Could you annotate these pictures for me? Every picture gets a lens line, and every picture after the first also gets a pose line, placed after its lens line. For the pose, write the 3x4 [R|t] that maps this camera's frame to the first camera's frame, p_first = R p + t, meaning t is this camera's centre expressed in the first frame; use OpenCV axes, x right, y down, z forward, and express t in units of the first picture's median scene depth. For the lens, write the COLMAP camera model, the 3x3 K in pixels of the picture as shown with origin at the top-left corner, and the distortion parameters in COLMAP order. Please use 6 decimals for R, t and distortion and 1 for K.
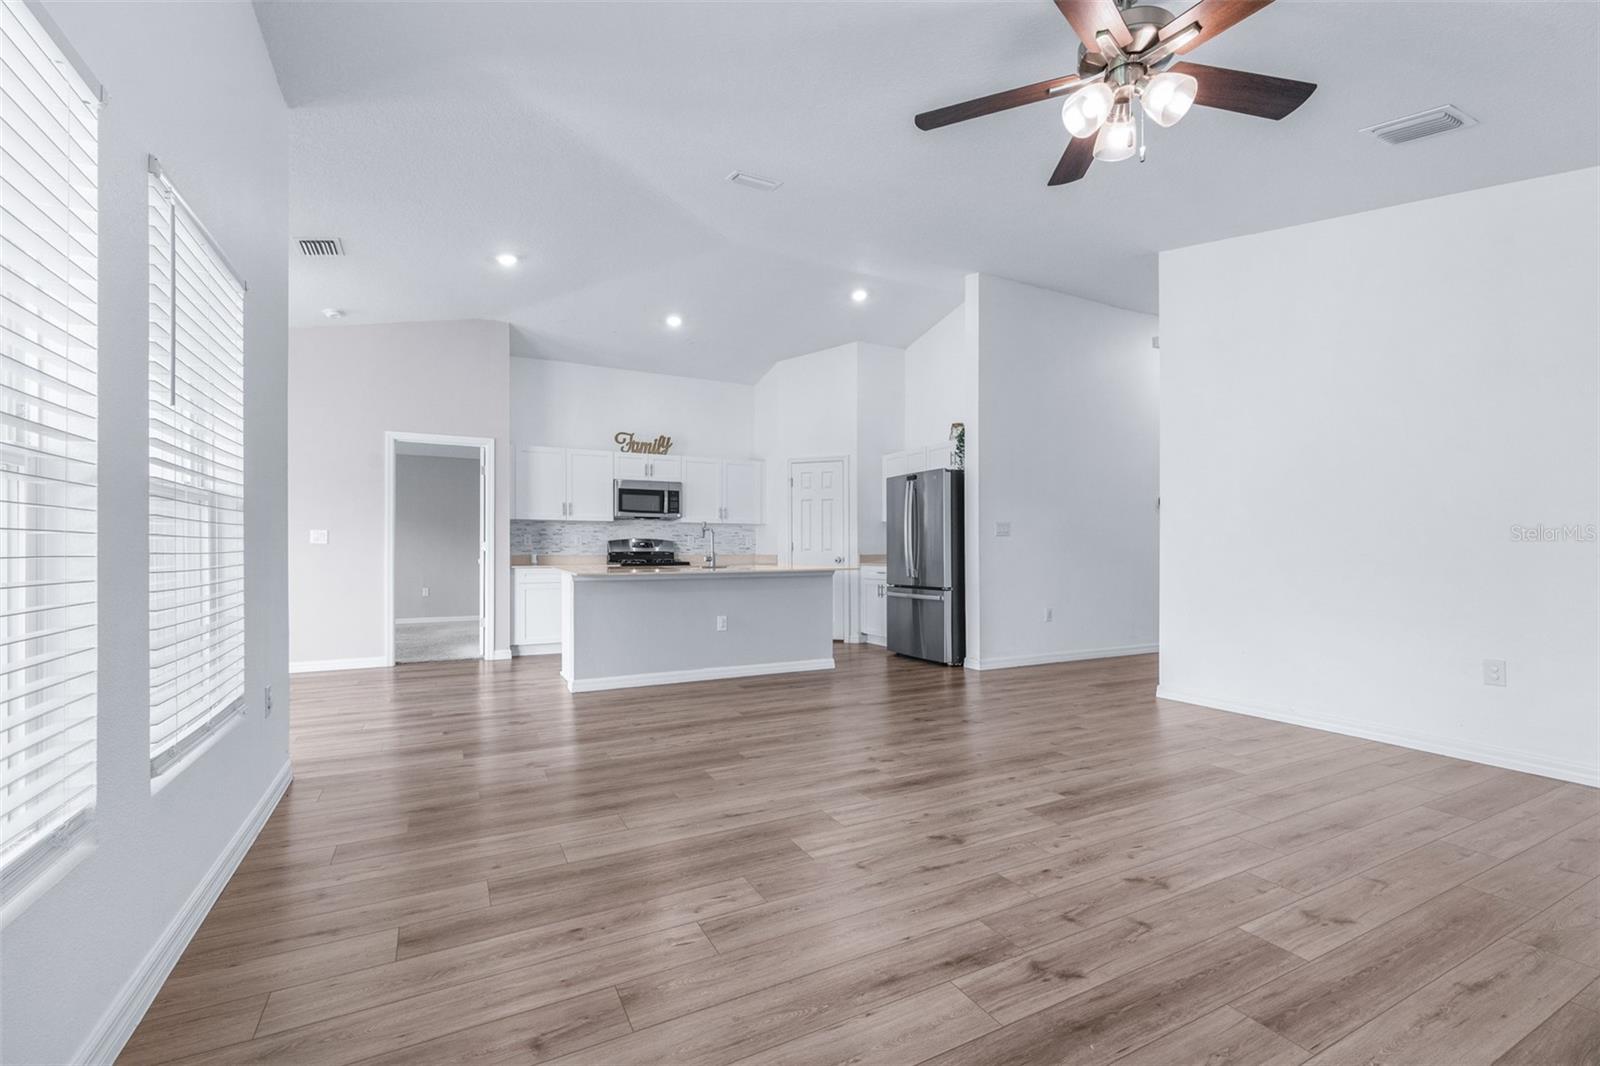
lens RADIAL K [[680.2, 0, 791.9], [0, 680.2, 547.5], [0, 0, 1]] dist [-0.004521, 0.000316]
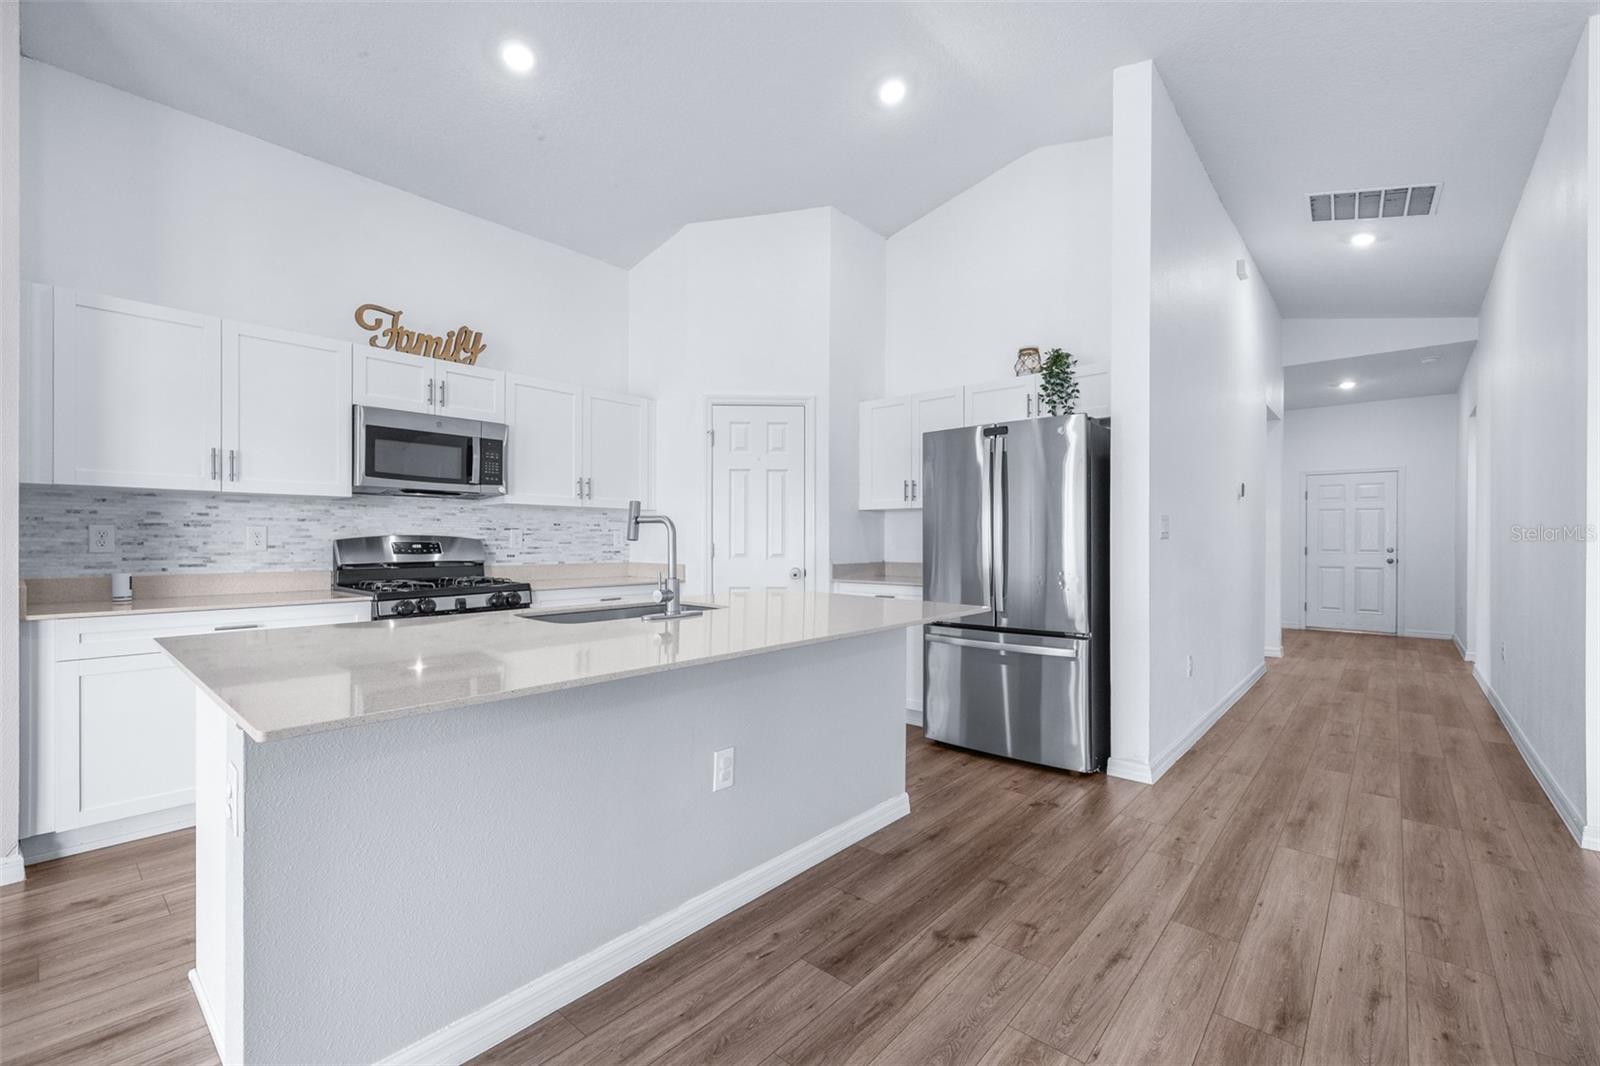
lens RADIAL K [[680.2, 0, 797.9], [0, 680.2, 535.7], [0, 0, 1]] dist [-0.004521, 0.000316]
pose [[0.930697, 0.005002, 0.365756, -0.151772], [-0.004822, 0.999987, -0.001405, -0.014043], [-0.365759, -0.000456, 0.930710, 0.474355]]
